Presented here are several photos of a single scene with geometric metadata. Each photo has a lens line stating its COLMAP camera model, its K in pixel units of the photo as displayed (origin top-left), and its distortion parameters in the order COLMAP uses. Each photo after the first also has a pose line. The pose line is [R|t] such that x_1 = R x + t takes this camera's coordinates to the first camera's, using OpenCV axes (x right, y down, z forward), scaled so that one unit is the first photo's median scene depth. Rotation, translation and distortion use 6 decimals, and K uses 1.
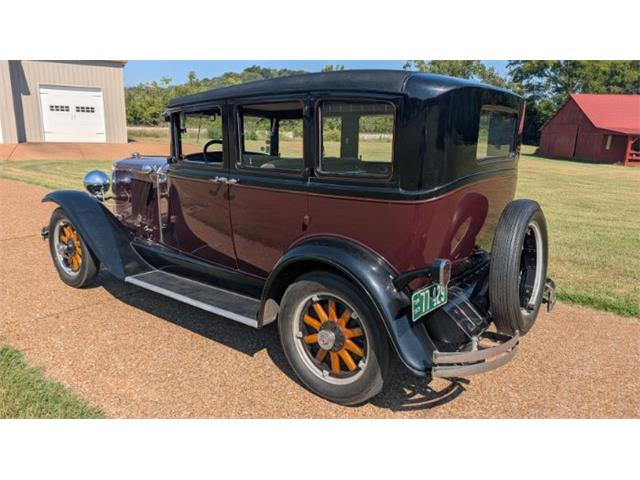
lens RADIAL K [[453.8, 0, 324.5], [0, 453.8, 240.5], [0, 0, 1]] dist [-0.008223, -0.005240]
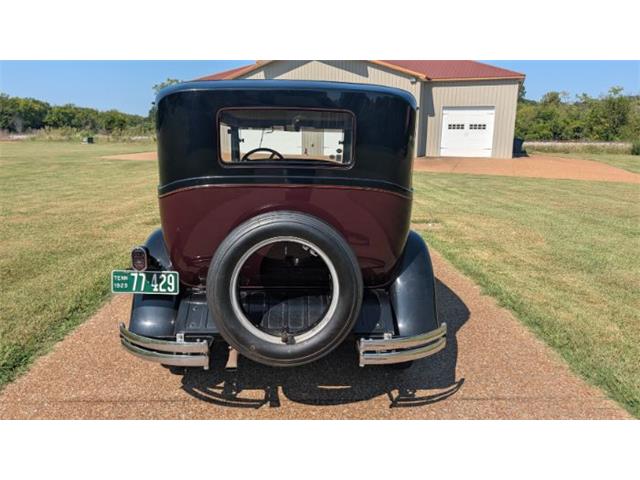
lens RADIAL K [[455.6, 0, 320.0], [0, 455.6, 240.0], [0, 0, 1]] dist [0.000001, -0.001800]
pose [[0.642471, 0.142076, -0.753024, 0.685920], [-0.169348, 0.984691, 0.041301, -0.048316], [0.747363, 0.100989, 0.656696, 0.288842]]
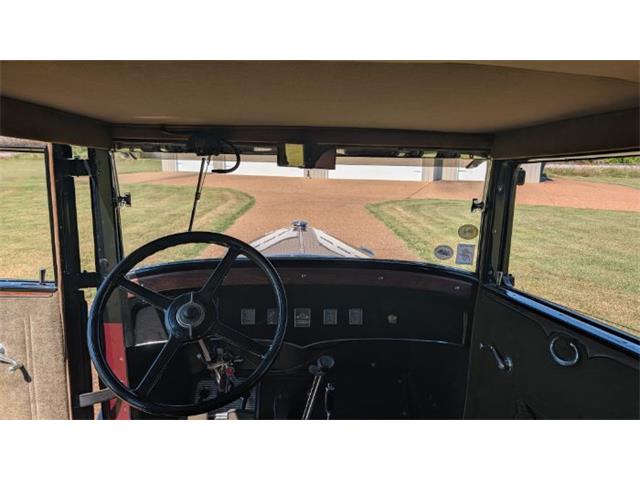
lens RADIAL K [[469.5, 0, 320.0], [0, 469.5, 240.0], [0, 0, 1]] dist [-0.001908, -0.001724]
pose [[0.640949, 0.111906, -0.759382, 0.058082], [-0.177096, 0.984184, -0.004443, -0.193409], [0.746874, 0.137331, 0.650629, 0.718398]]
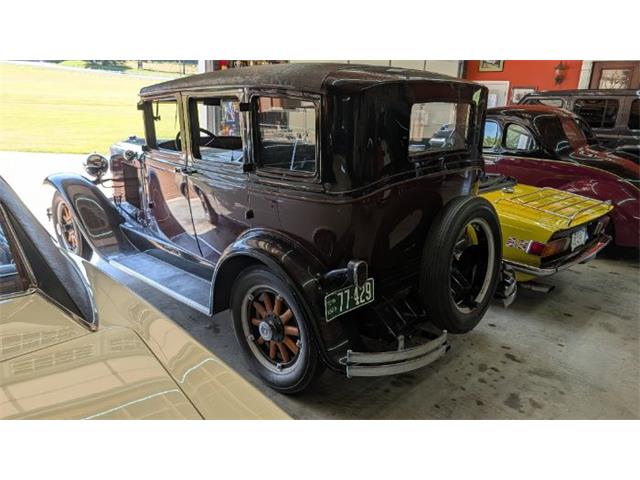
lens RADIAL K [[453.8, 0, 324.5], [0, 453.8, 240.5], [0, 0, 1]] dist [-0.008223, -0.005240]
pose [[0.994968, 0.012148, -0.099456, 0.139796], [-0.004478, 0.997022, 0.076982, -0.039088], [0.100095, -0.076149, 0.992060, 0.002384]]
